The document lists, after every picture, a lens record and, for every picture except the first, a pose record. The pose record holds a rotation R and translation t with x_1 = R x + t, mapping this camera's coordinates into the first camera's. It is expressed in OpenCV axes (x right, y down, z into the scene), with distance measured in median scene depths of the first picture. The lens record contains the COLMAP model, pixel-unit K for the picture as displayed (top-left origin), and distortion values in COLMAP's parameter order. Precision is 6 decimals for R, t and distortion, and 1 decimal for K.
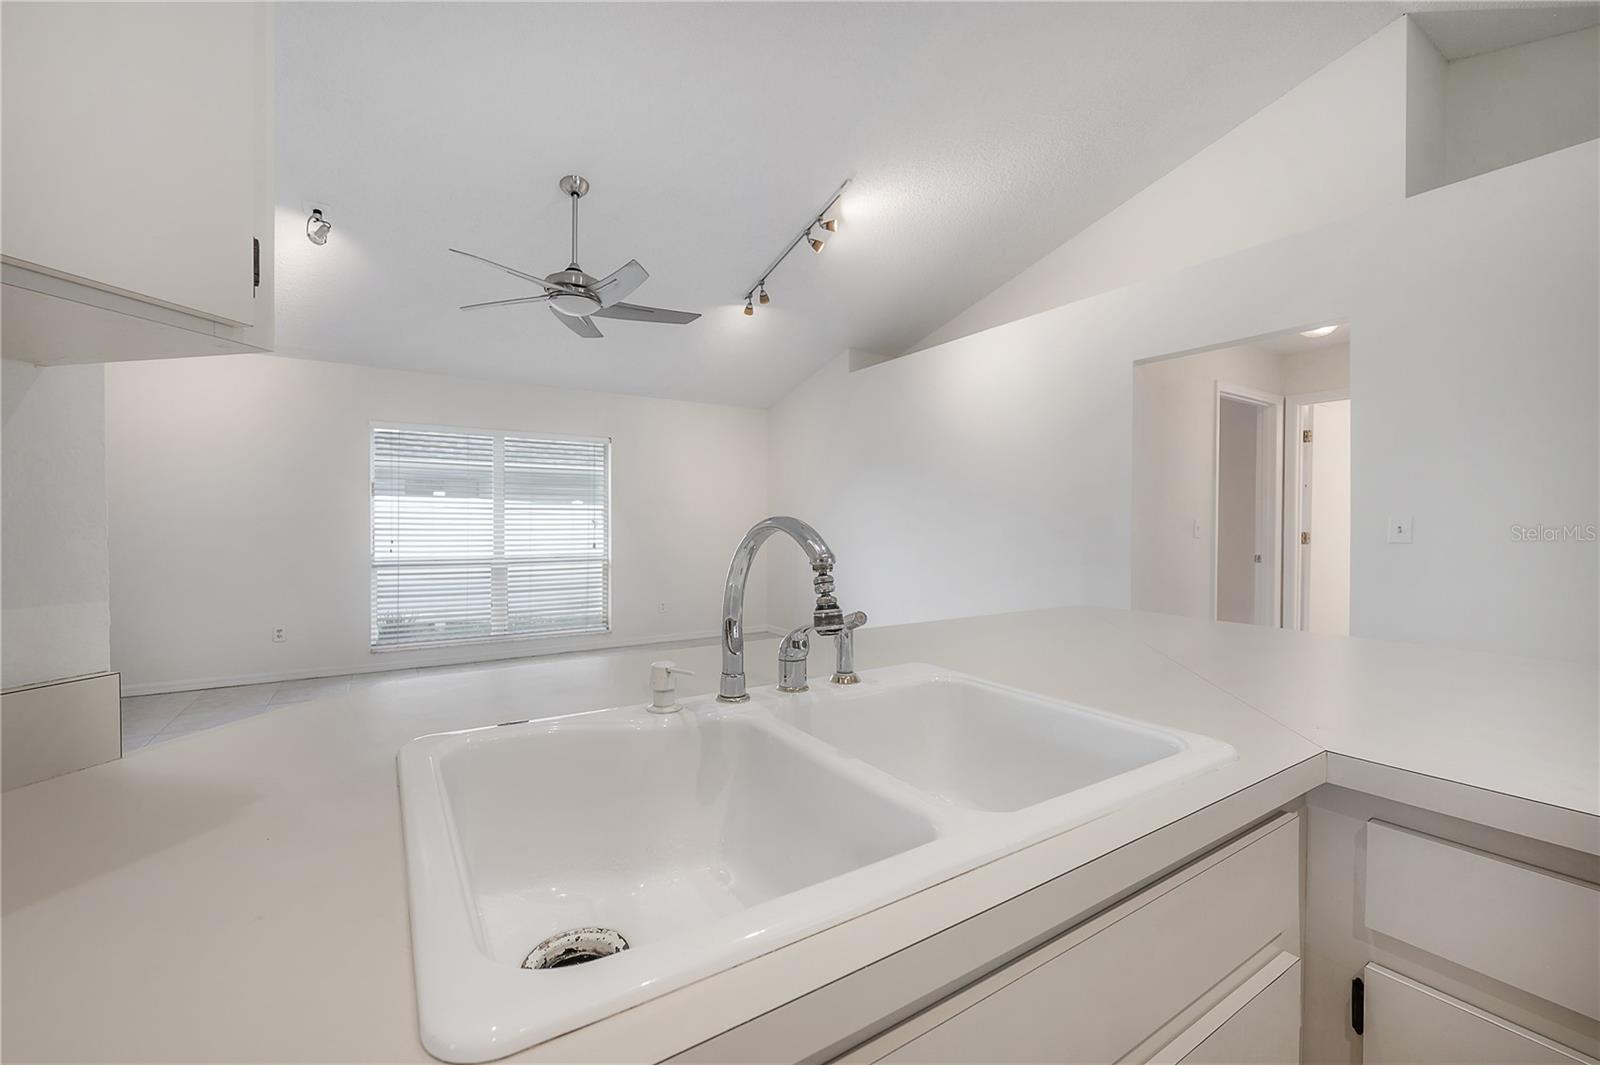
lens RADIAL K [[642.3, 0, 795.1], [0, 642.3, 532.7], [0, 0, 1]] dist [-0.006364, 0.001162]
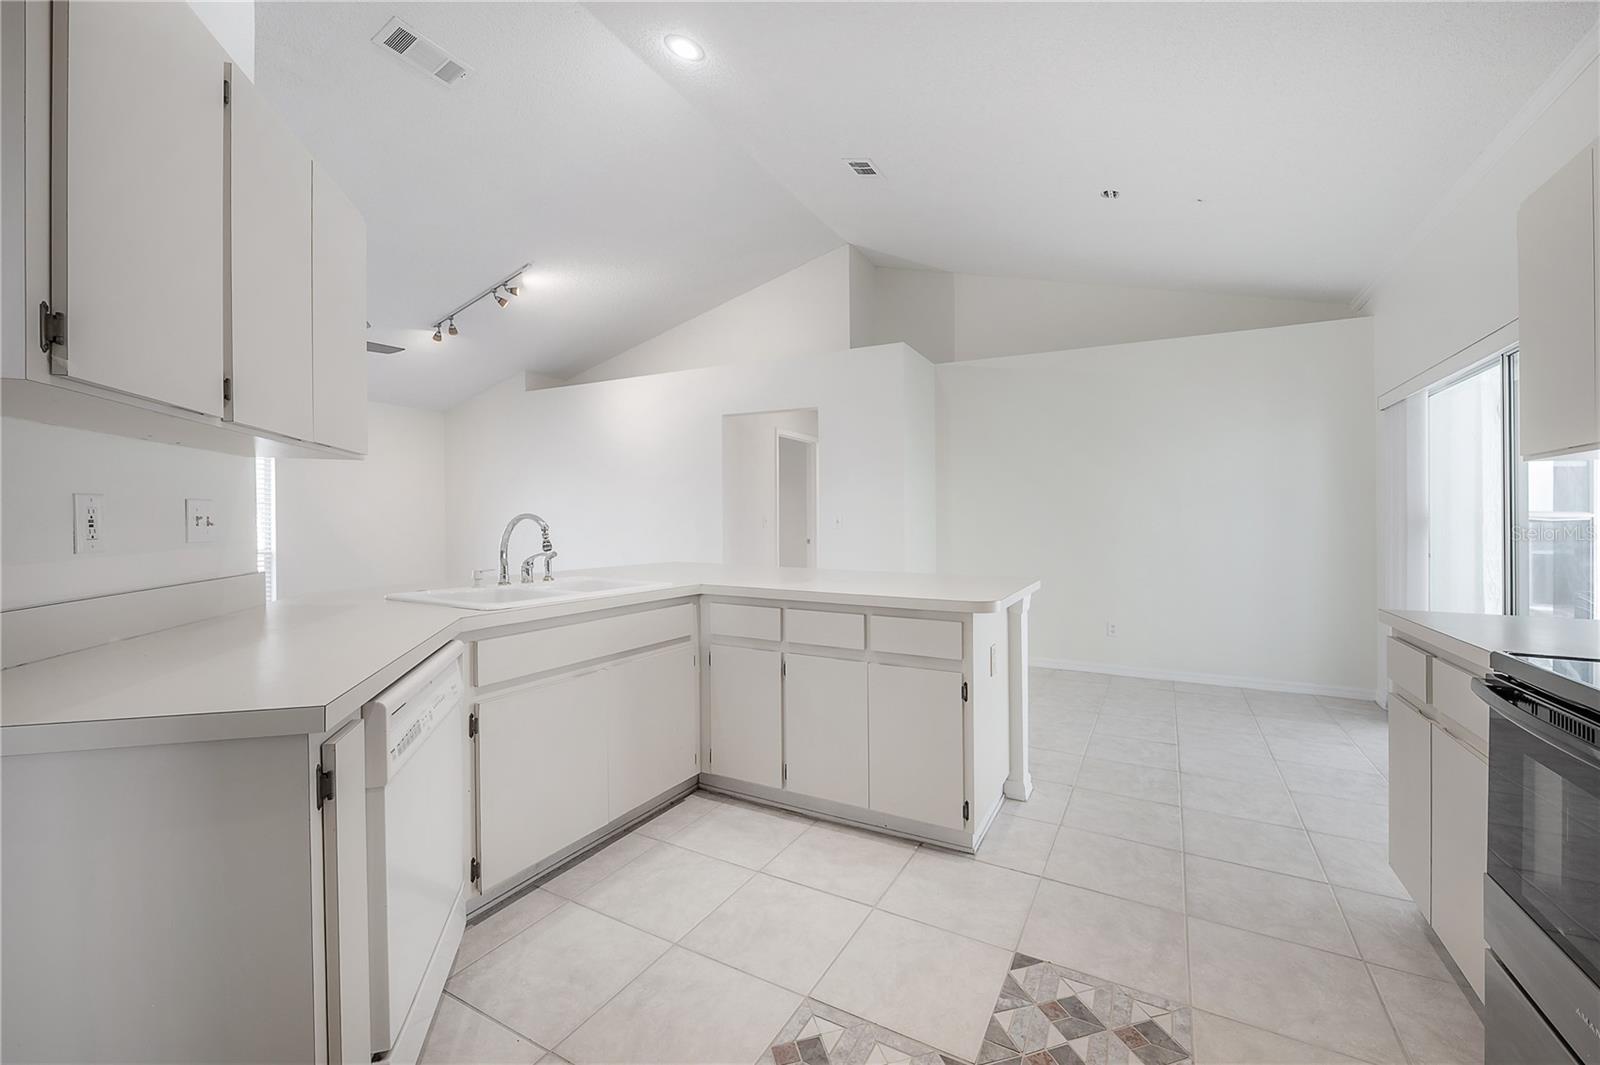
lens RADIAL K [[642.3, 0, 799.1], [0, 642.3, 537.0], [0, 0, 1]] dist [-0.006364, 0.001162]
pose [[0.877765, -0.015338, 0.478846, -0.068764], [0.006299, 0.999770, 0.020477, 0.005656], [-0.479050, -0.014958, 0.877660, -0.443158]]
